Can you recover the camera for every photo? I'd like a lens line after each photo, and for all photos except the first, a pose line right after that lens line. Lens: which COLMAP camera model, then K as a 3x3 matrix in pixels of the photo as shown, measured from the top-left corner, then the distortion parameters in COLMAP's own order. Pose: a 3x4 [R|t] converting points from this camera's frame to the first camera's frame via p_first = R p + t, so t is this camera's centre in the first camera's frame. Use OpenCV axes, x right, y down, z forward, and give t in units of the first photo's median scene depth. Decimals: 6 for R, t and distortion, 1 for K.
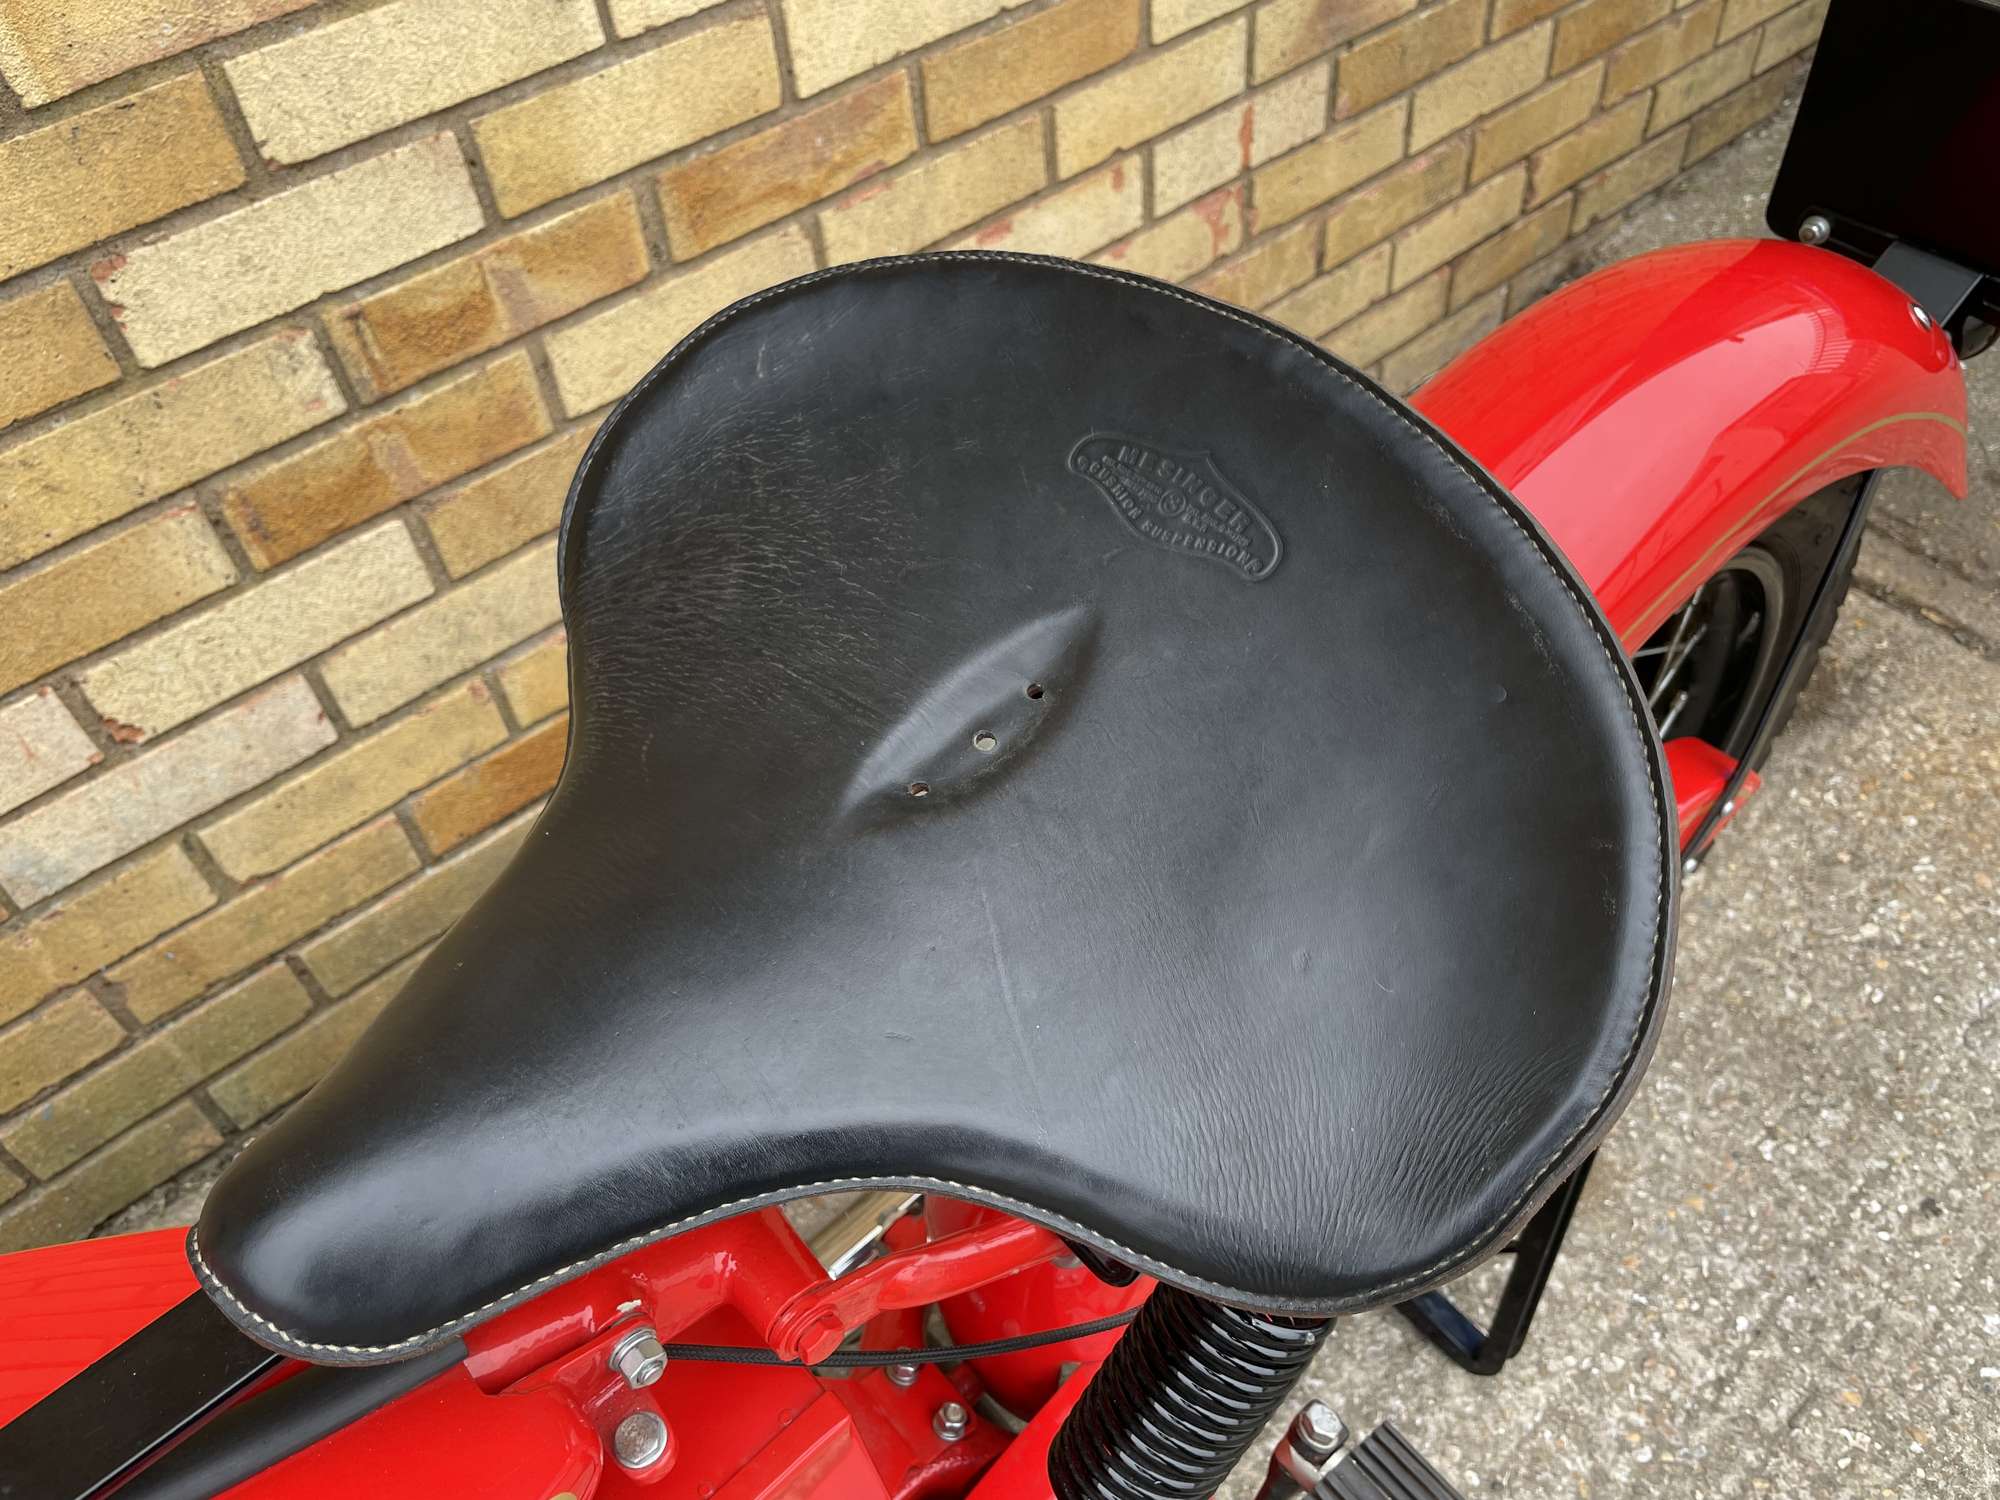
lens RADIAL K [[1536.1, 0, 1010.8], [0, 1536.1, 750.2], [0, 0, 1]] dist [0.085417, -0.126016]
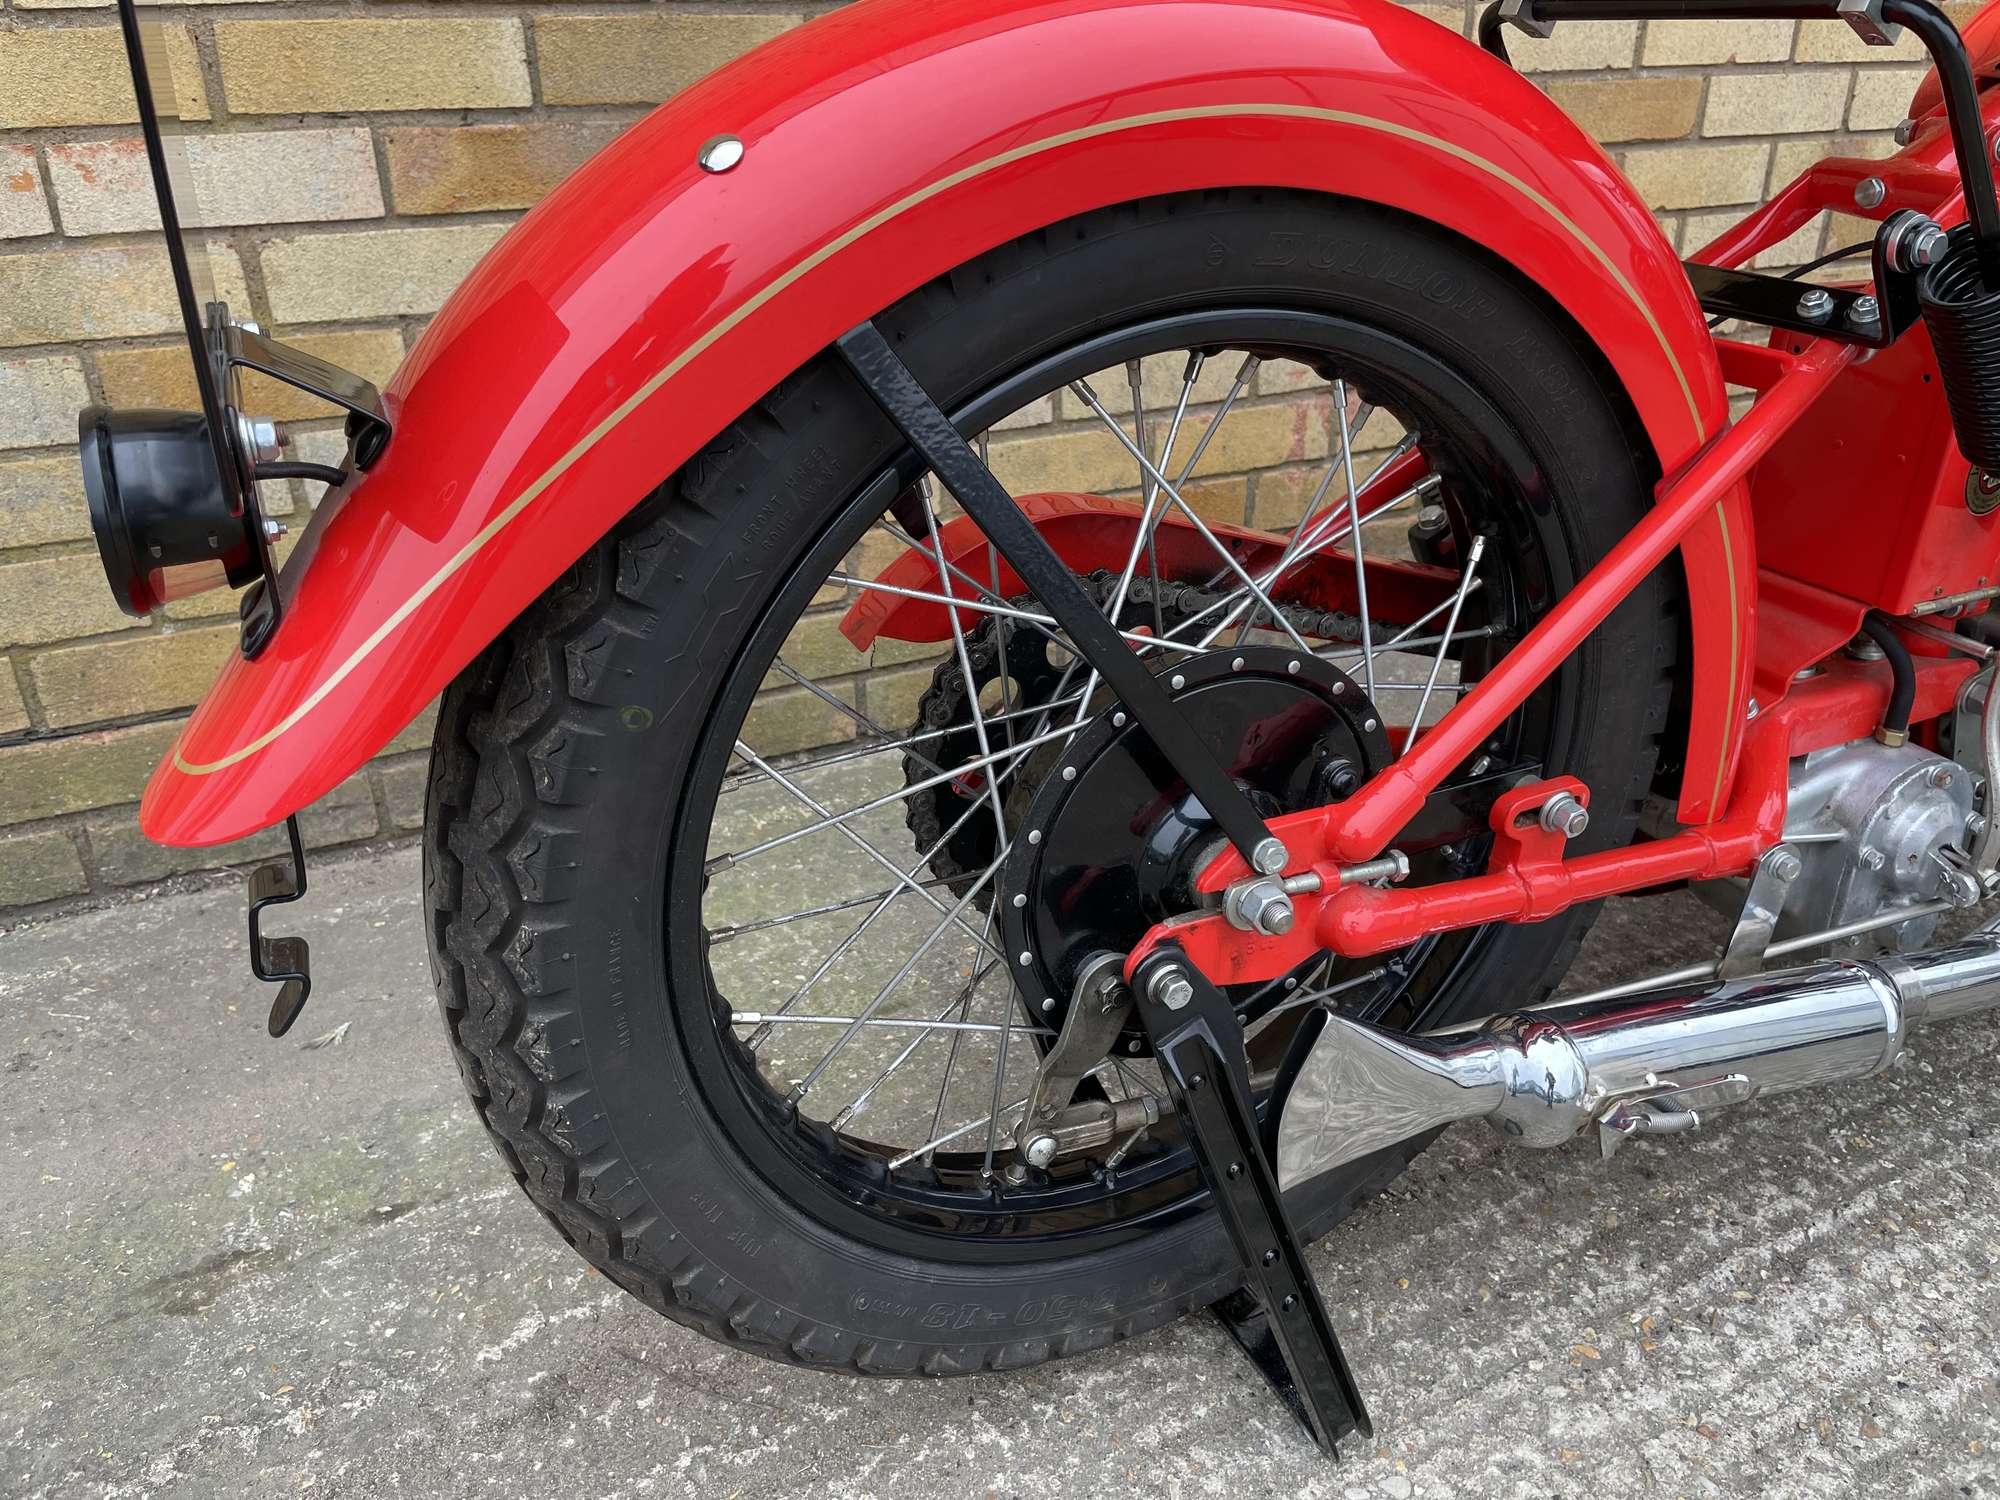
lens RADIAL K [[1536.1, 0, 1013.9], [0, 1536.1, 728.9], [0, 0, 1]] dist [0.085417, -0.126016]
pose [[0.961902, 0.177400, -0.208023, -0.136643], [-0.238786, 0.915688, -0.323259, 0.736189], [0.133138, 0.360617, 0.923163, -0.190232]]
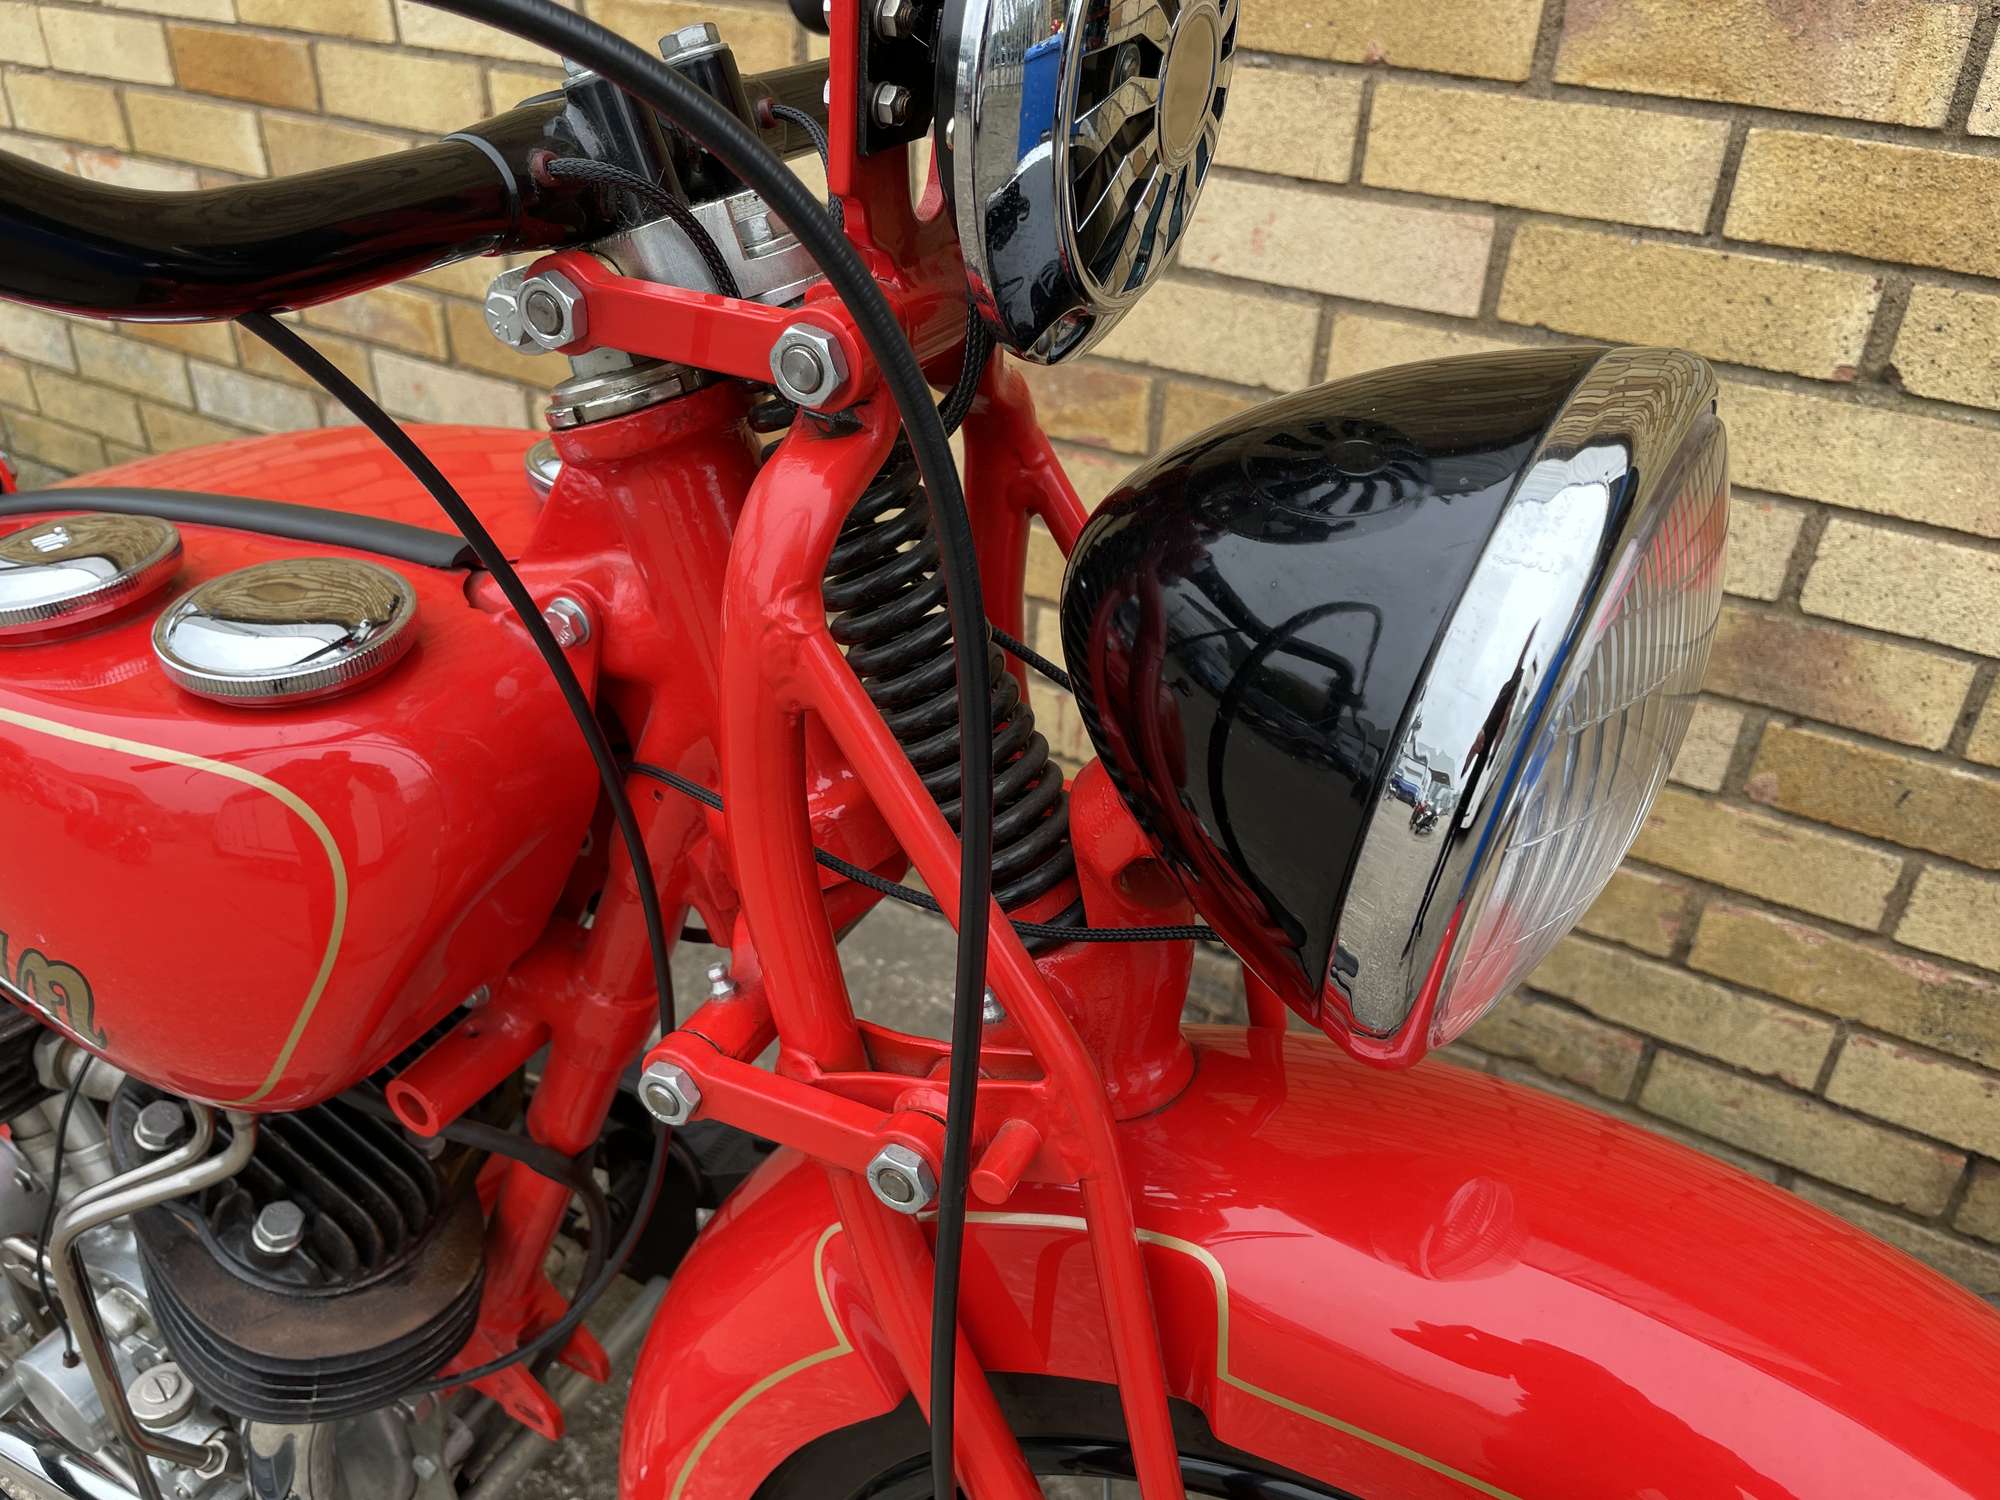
lens RADIAL K [[1539.1, 0, 986.6], [0, 1539.1, 740.0], [0, 0, 1]] dist [0.055510, -0.082290]
pose [[0.321858, 0.570726, -0.755433, 0.897522], [-0.722386, 0.663800, 0.193720, -0.424483], [0.612017, 0.483364, 0.625934, 0.412564]]
